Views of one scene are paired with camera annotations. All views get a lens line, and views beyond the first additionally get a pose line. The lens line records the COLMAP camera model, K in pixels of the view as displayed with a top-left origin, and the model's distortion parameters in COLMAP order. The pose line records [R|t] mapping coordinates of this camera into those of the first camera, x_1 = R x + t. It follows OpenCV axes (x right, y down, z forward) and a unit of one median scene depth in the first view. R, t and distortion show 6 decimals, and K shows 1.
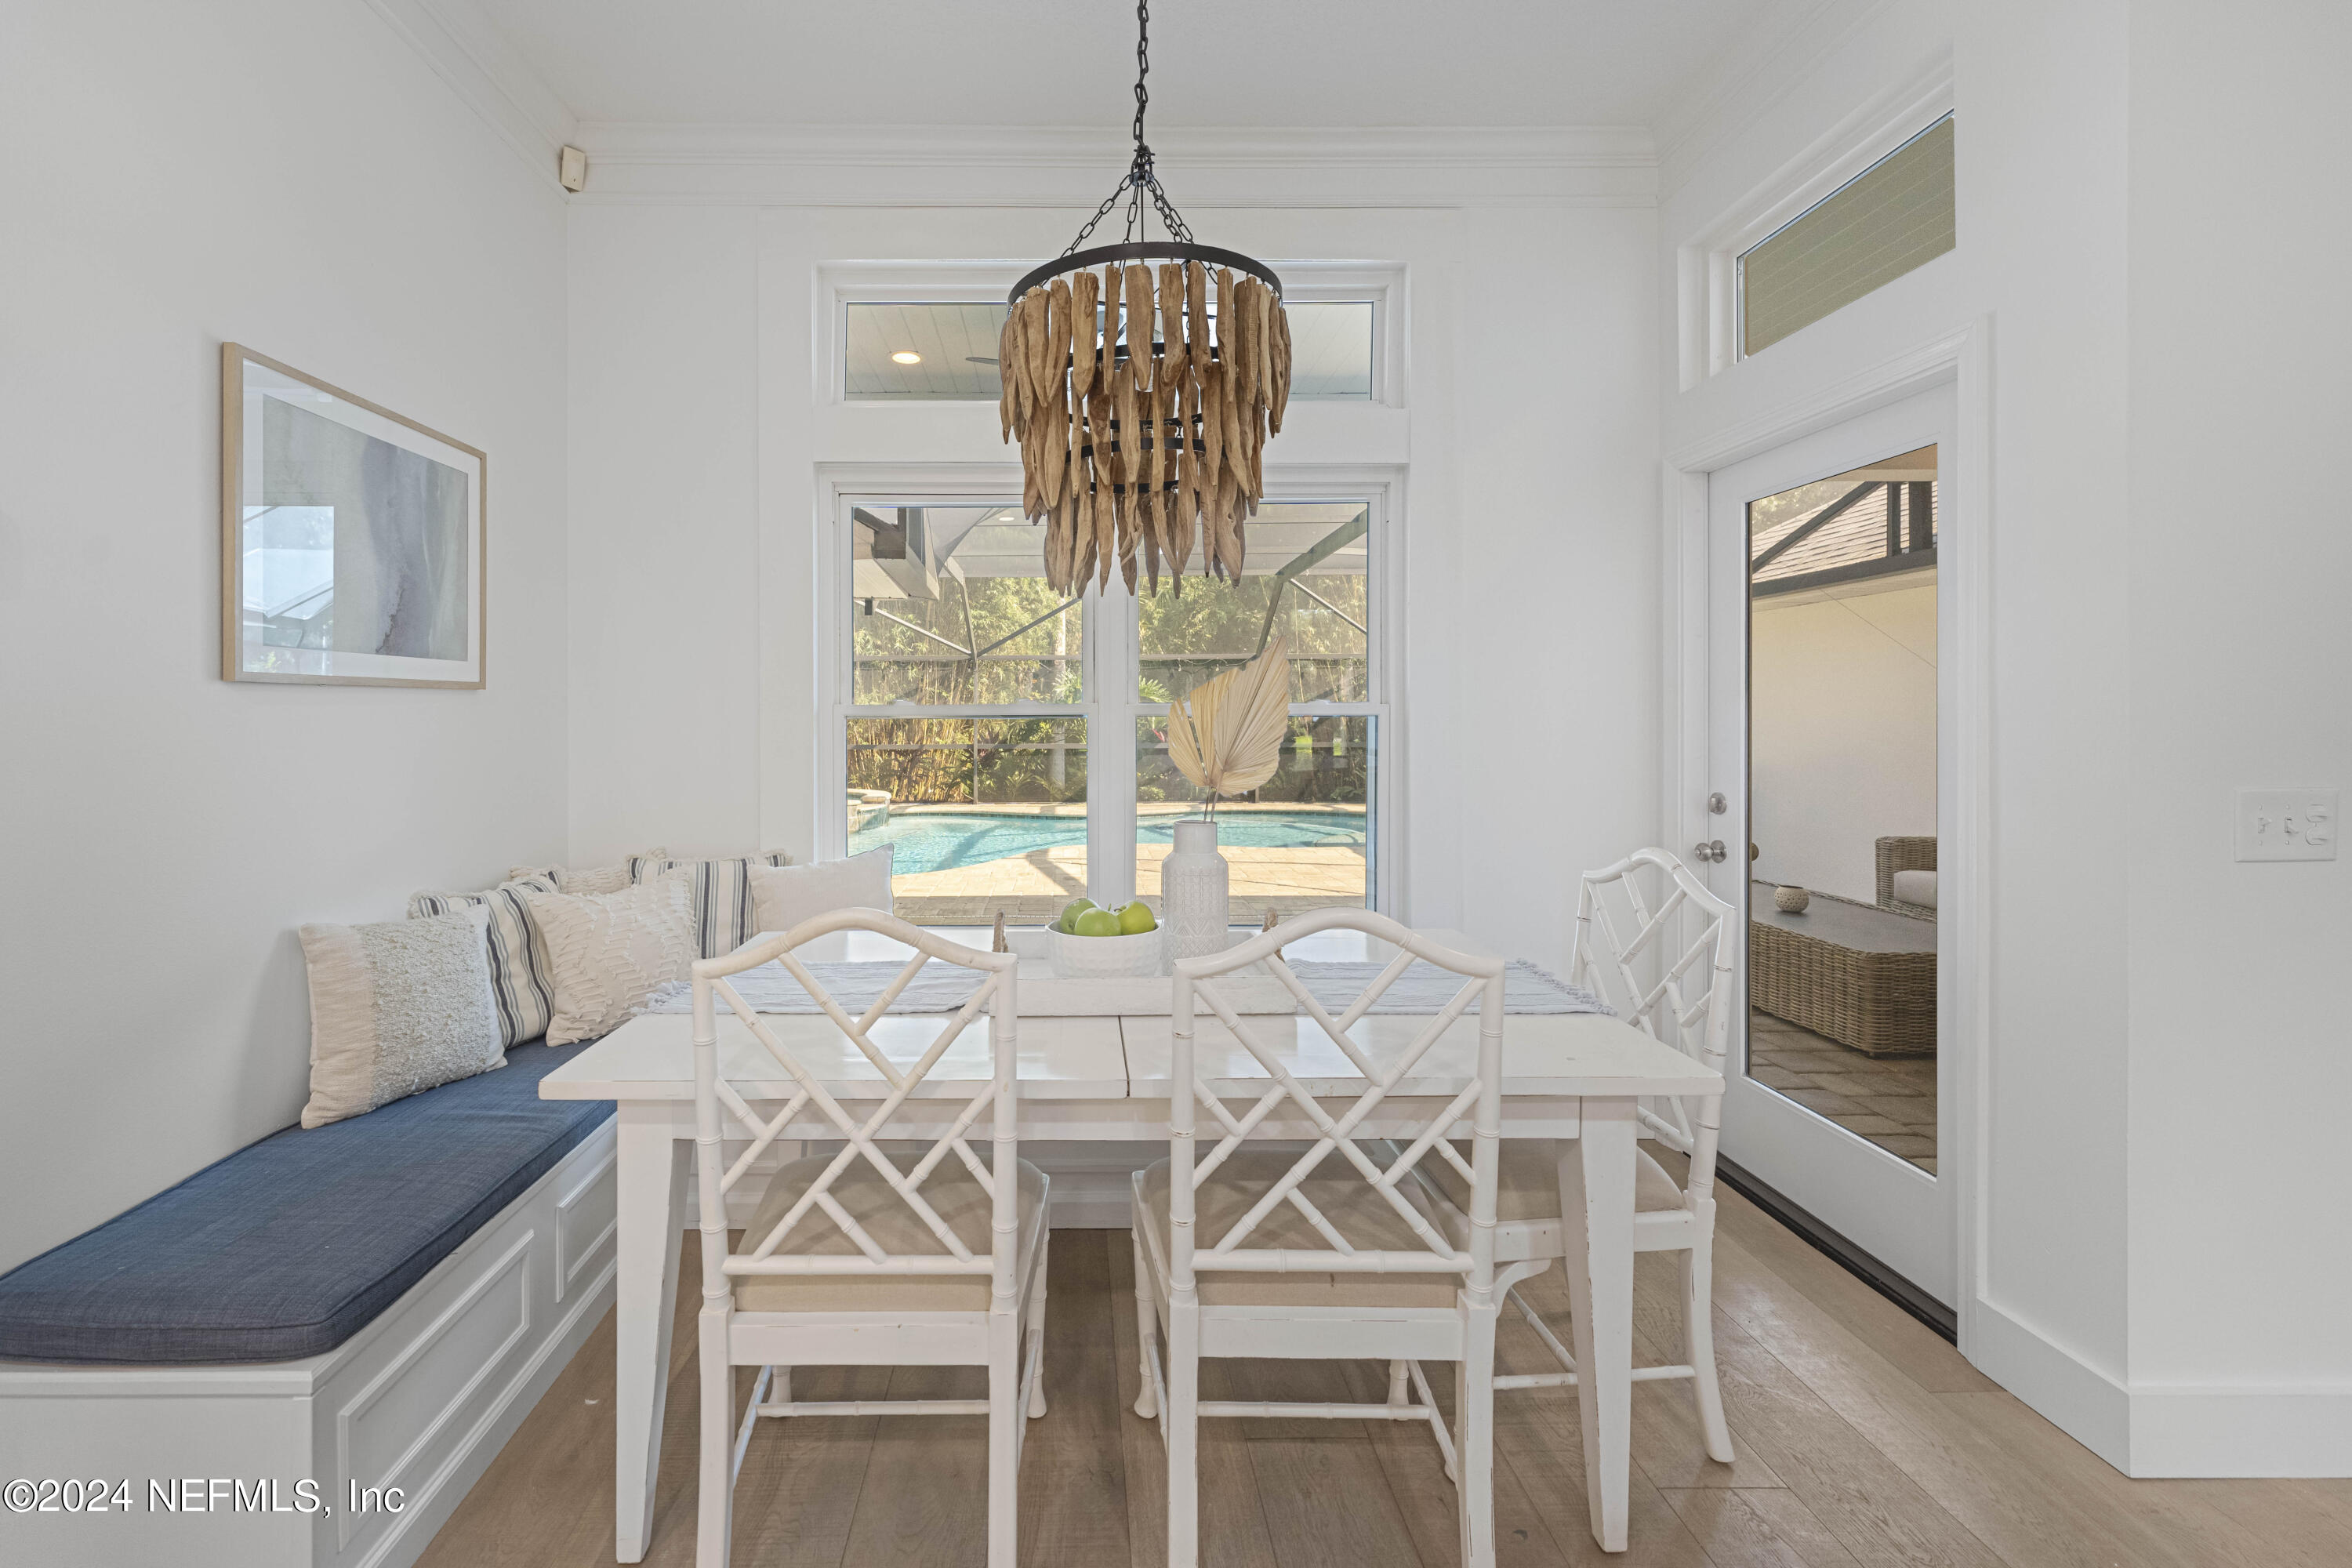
lens RADIAL K [[953.3, 0, 1075.5], [0, 953.3, 712.5], [0, 0, 1]] dist [-0.001757, -0.000672]
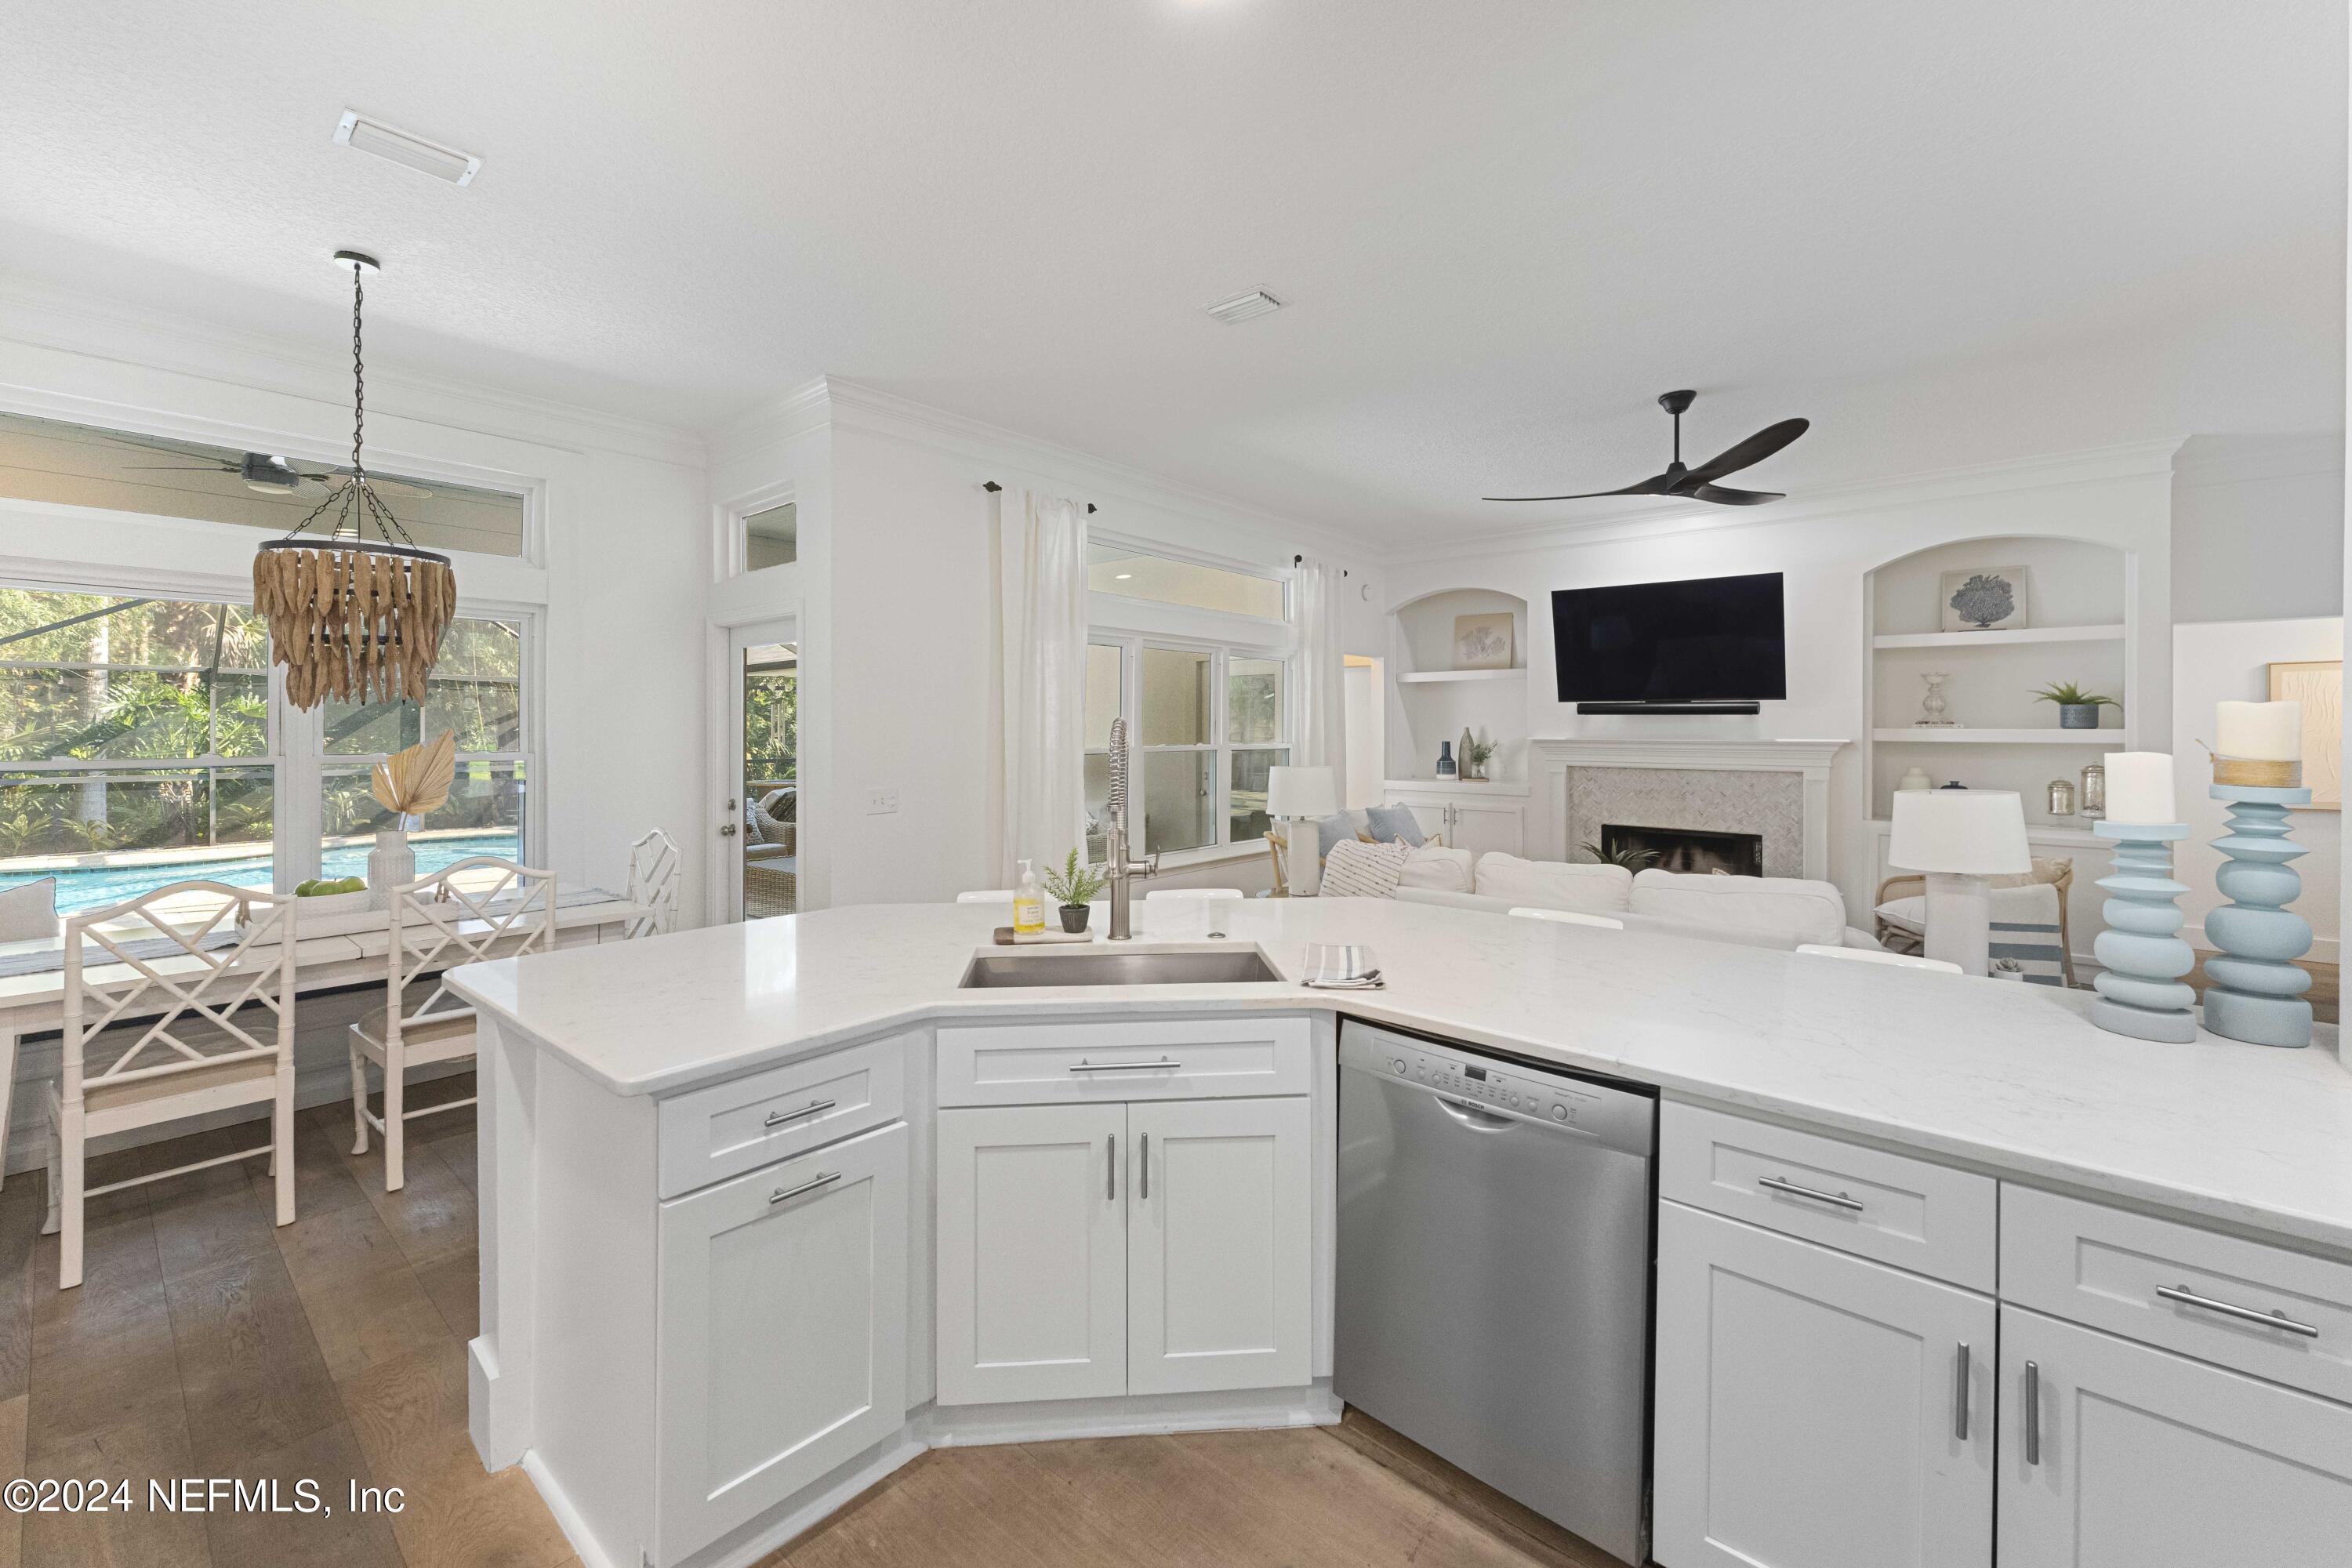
lens RADIAL K [[953.3, 0, 1162.2], [0, 953.3, 730.3], [0, 0, 1]] dist [-0.001757, -0.000672]
pose [[0.658985, 0.000728, 0.752155, -0.314828], [-0.004198, 0.999988, 0.002711, -0.102651], [-0.752144, -0.004944, 0.658980, -1.508842]]
